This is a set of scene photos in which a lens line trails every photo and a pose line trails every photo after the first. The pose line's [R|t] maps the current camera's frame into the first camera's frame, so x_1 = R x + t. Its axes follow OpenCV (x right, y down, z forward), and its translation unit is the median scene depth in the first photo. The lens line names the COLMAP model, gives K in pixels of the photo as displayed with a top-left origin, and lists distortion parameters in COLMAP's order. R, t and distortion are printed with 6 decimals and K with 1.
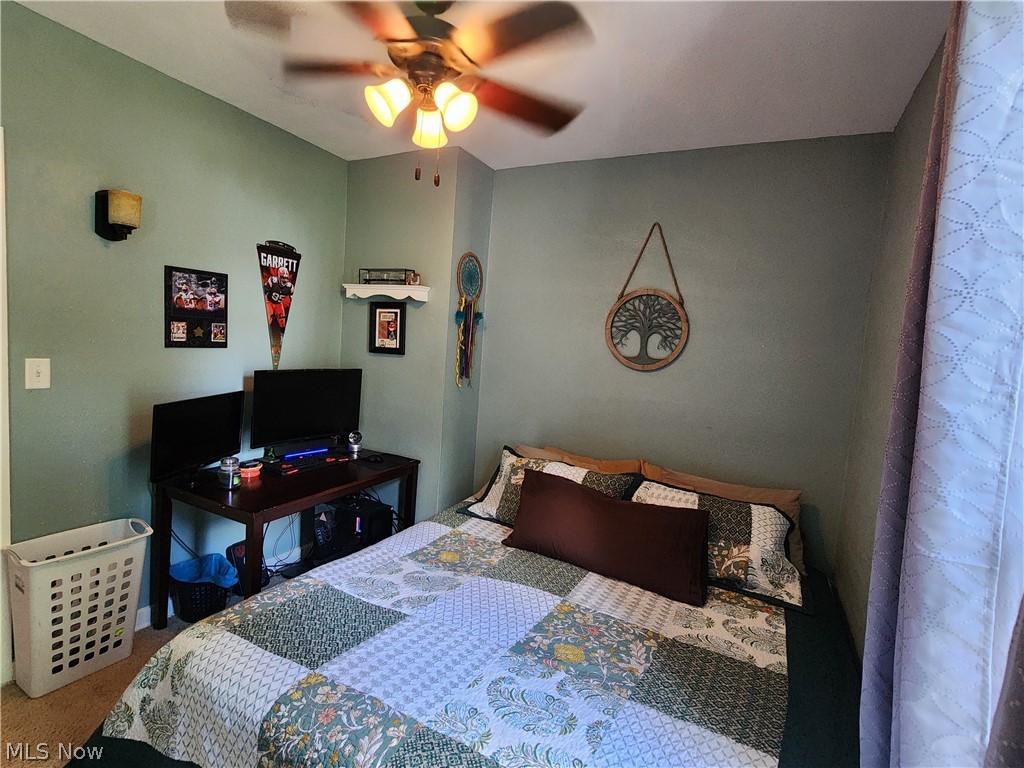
lens RADIAL K [[500.5, 0, 512.0], [0, 500.5, 384.0], [0, 0, 1]] dist [-0.000170, -0.000024]
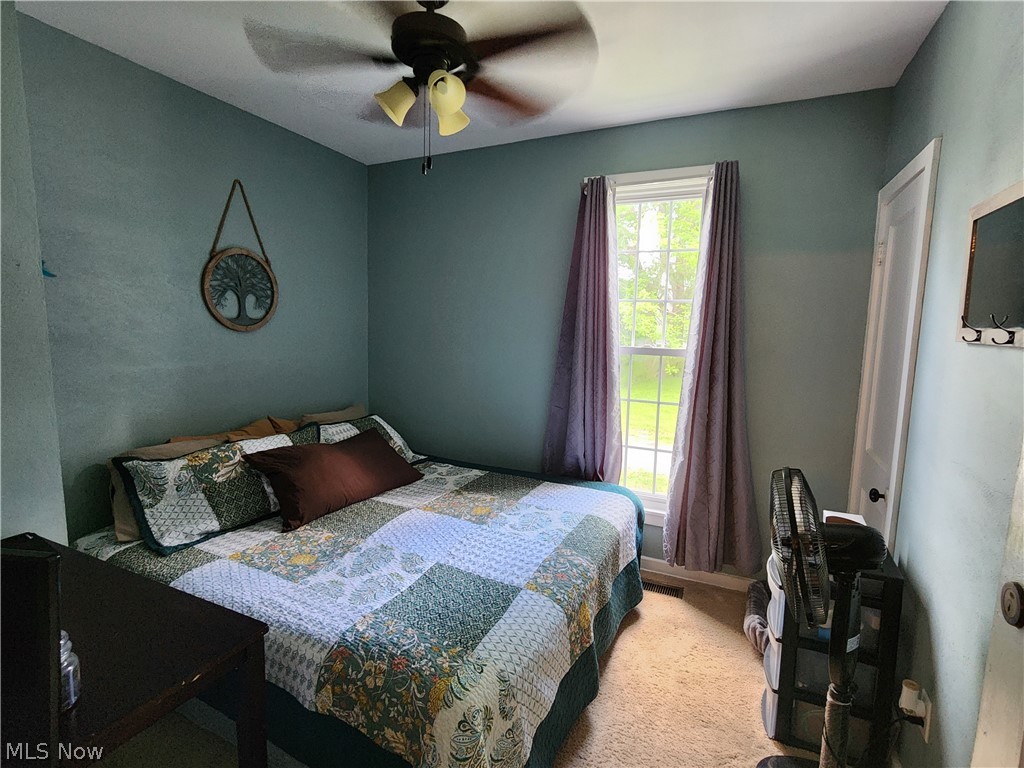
lens RADIAL K [[500.8, 0, 508.6], [0, 500.8, 385.1], [0, 0, 1]] dist [0.000019, 0.000218]
pose [[-0.031198, -0.193778, 0.980549, -0.881728], [0.058991, 0.978960, 0.195341, -0.101732], [-0.997771, 0.063937, -0.019111, 0.590946]]
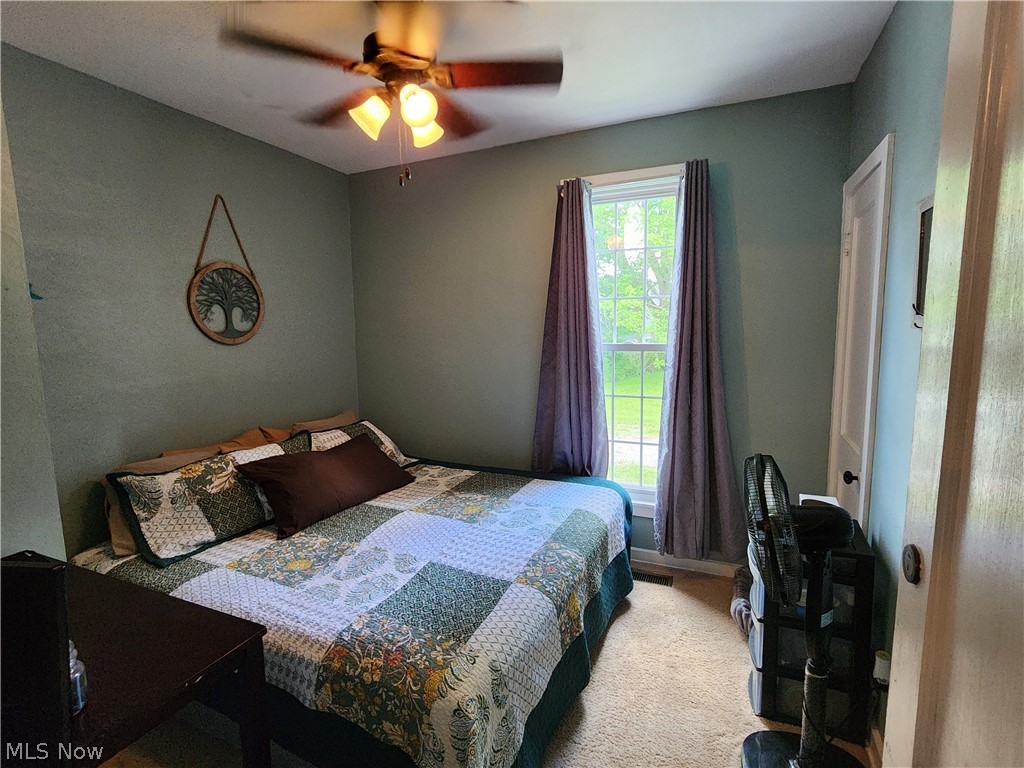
lens RADIAL K [[500.8, 0, 508.6], [0, 500.8, 385.1], [0, 0, 1]] dist [0.000019, 0.000218]
pose [[-0.053028, -0.192776, 0.979809, -0.906556], [0.097003, 0.975555, 0.197189, -0.107706], [-0.993870, 0.105501, -0.033032, 0.575292]]
